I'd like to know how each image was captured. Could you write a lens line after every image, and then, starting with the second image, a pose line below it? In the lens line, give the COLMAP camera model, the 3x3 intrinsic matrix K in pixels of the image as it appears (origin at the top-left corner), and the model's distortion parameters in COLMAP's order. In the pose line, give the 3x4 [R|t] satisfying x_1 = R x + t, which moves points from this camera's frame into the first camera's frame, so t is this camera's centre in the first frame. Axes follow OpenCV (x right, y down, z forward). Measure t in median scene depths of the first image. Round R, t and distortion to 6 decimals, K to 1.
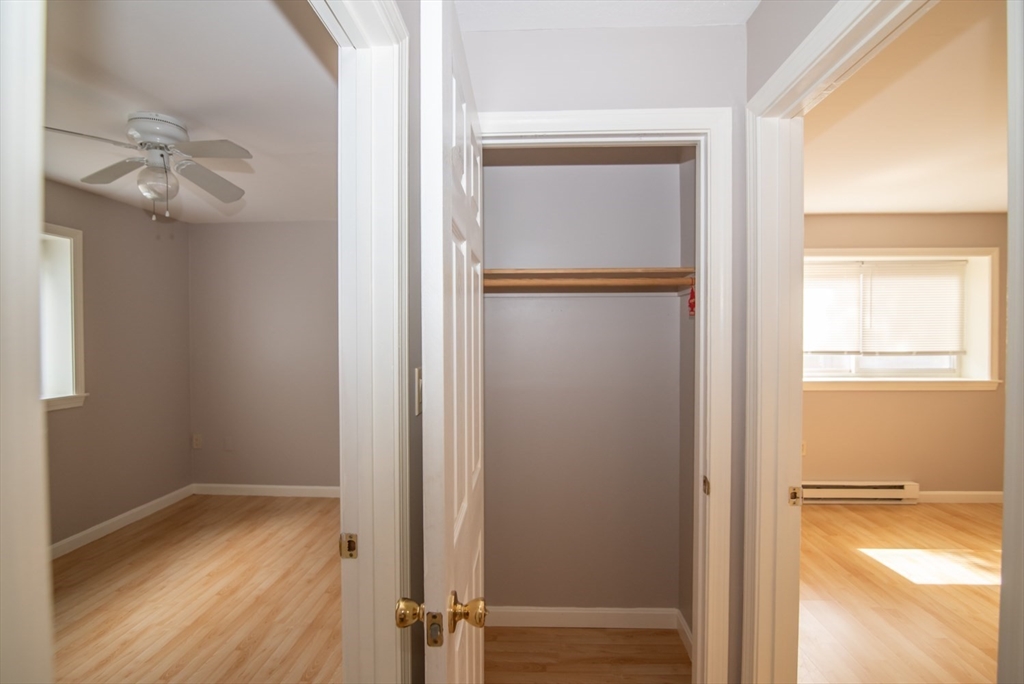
lens RADIAL K [[486.4, 0, 512.0], [0, 486.4, 342.0], [0, 0, 1]] dist [-0.014956, -0.000401]
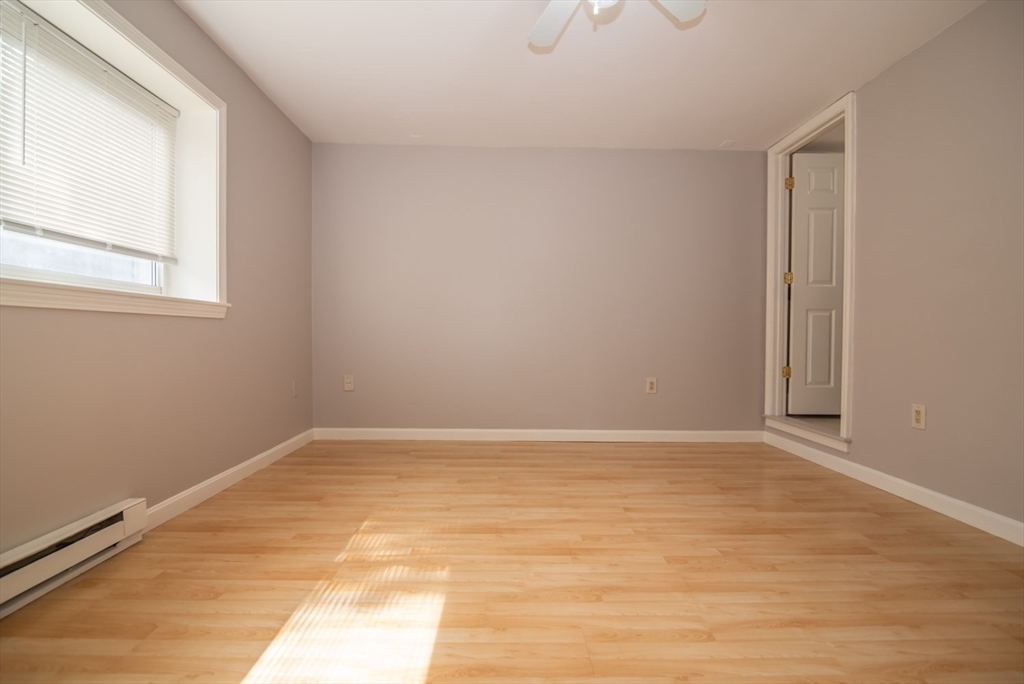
lens RADIAL K [[470.6, 0, 507.1], [0, 470.6, 345.6], [0, 0, 1]] dist [-0.018738, 0.000336]
pose [[-0.057199, -0.017289, 0.998213, 0.342891], [0.007564, 0.999814, 0.017750, 0.130350], [-0.998334, 0.008566, -0.057058, 0.647156]]
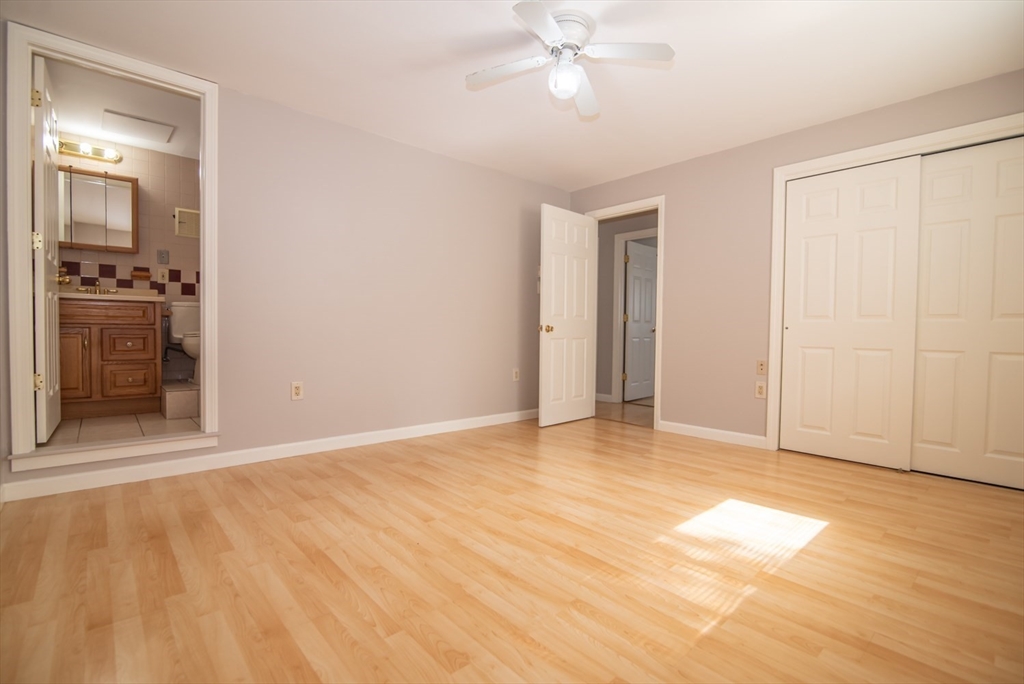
lens RADIAL K [[470.6, 0, 507.1], [0, 470.6, 345.6], [0, 0, 1]] dist [-0.018738, 0.000336]
pose [[-0.715867, 0.017603, -0.698015, 1.239028], [-0.020804, 0.998701, 0.046523, 0.112987], [0.697927, 0.047826, -0.714571, 0.918603]]
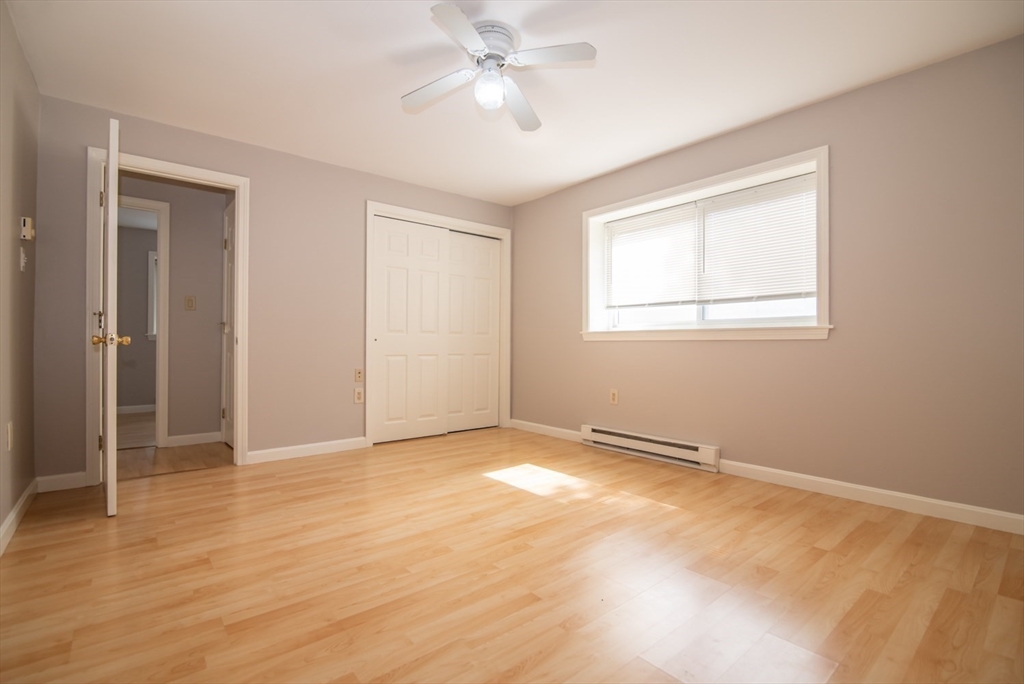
lens RADIAL K [[470.6, 0, 507.1], [0, 470.6, 345.6], [0, 0, 1]] dist [-0.018738, 0.000336]
pose [[0.674895, 0.006718, -0.737883, 1.211548], [-0.018478, 0.999799, -0.007798, 0.125755], [0.737682, 0.018897, 0.674884, 0.158896]]
